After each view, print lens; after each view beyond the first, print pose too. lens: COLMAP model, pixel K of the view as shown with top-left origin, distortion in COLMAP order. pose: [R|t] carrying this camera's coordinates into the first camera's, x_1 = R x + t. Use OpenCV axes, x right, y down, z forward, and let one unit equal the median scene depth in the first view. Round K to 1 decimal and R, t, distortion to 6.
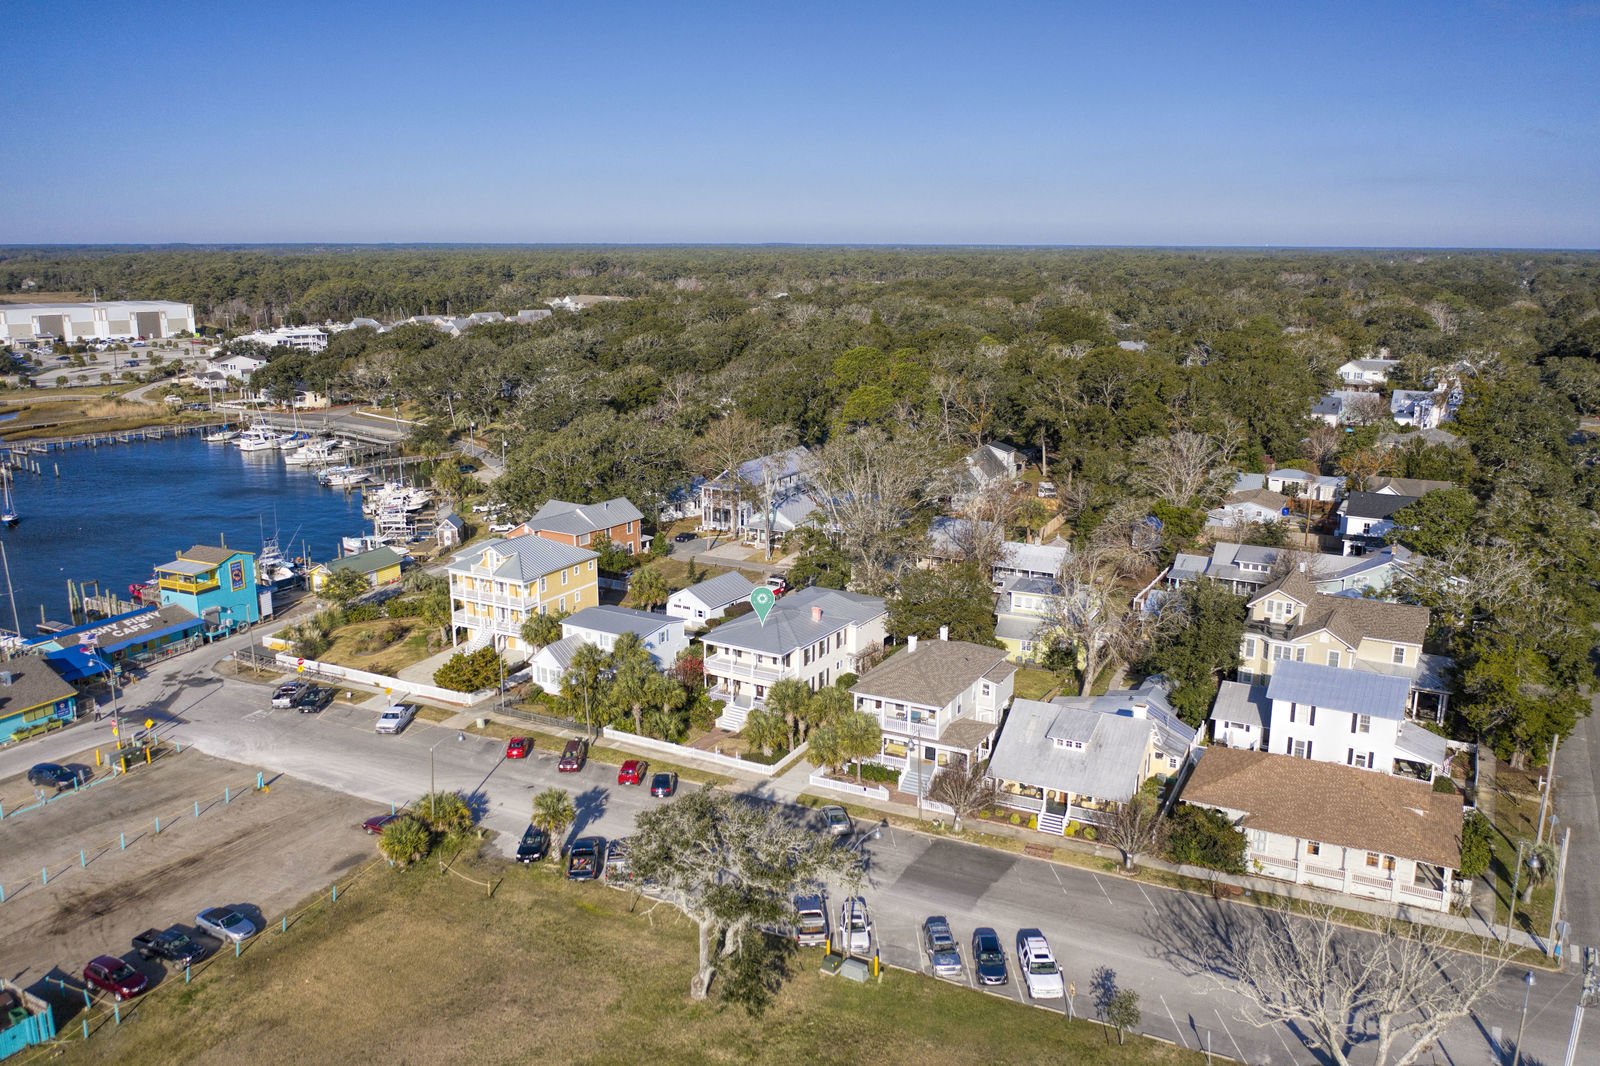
lens RADIAL K [[1260.1, 0, 805.0], [0, 1260.1, 535.7], [0, 0, 1]] dist [-0.018183, -0.000339]
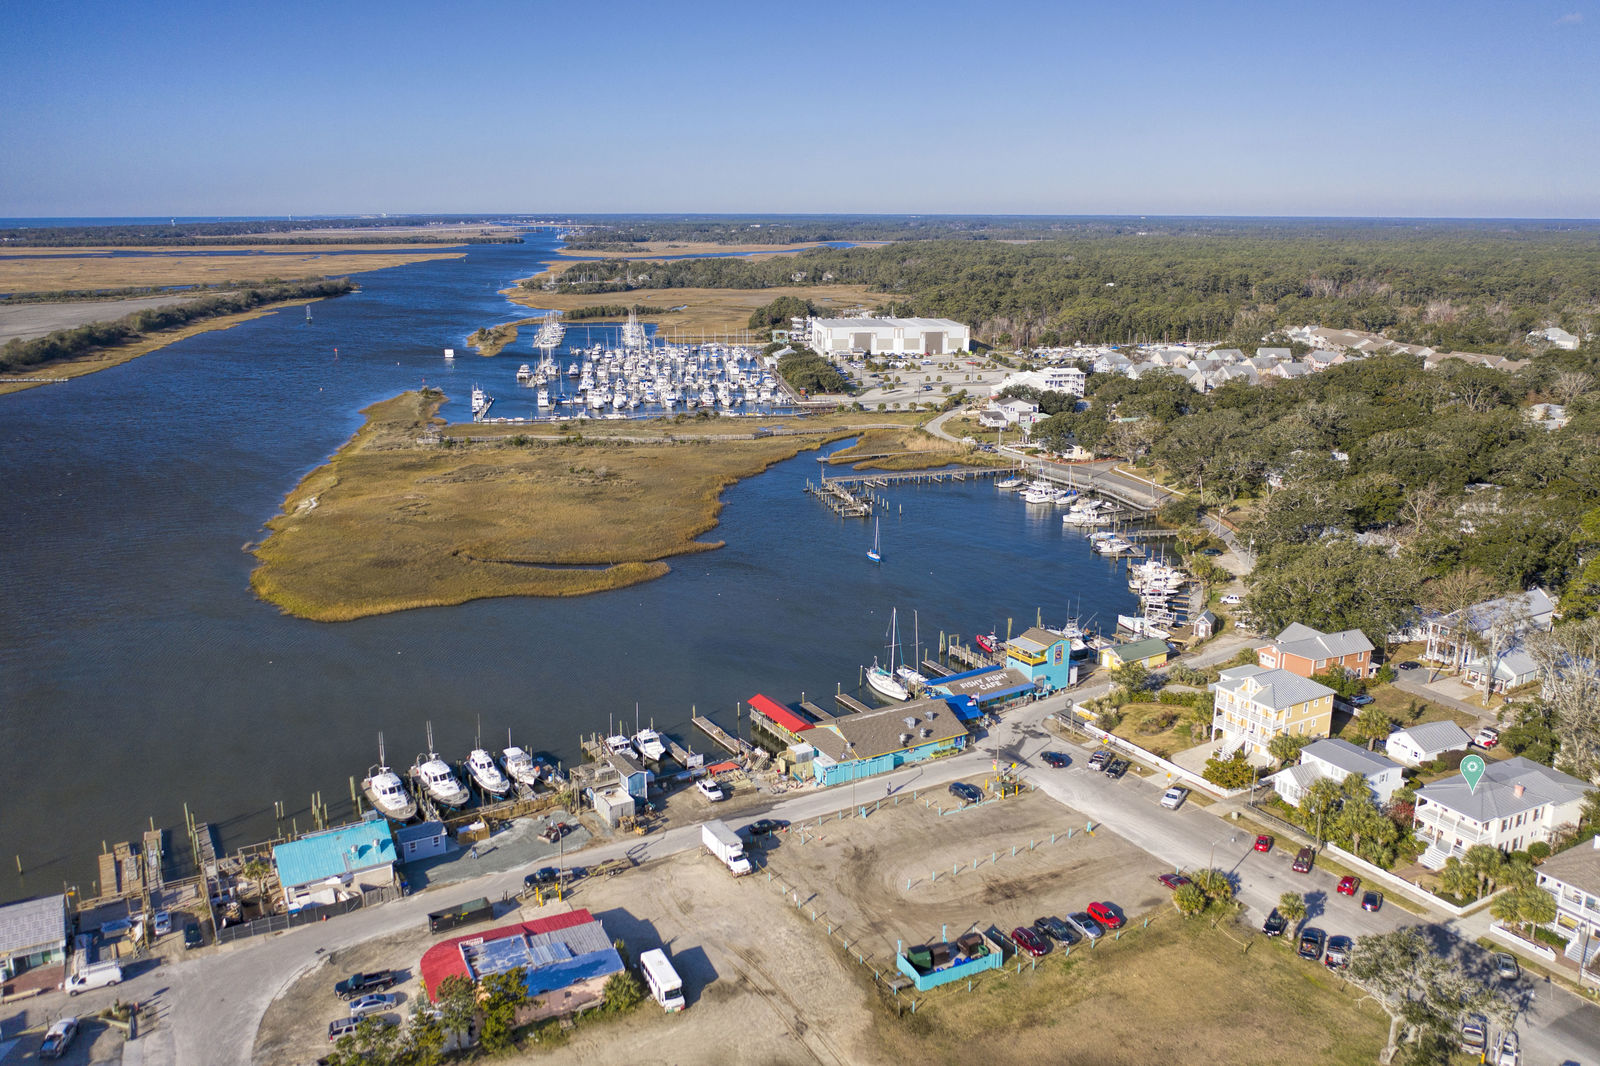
lens RADIAL K [[1260.1, 0, 800.9], [0, 1260.1, 526.0], [0, 0, 1]] dist [-0.018183, -0.000339]
pose [[0.850026, 0.125223, -0.511639, 0.006121], [-0.120543, 0.991799, 0.042474, -0.160351], [0.512762, 0.025570, 0.858150, -0.424814]]
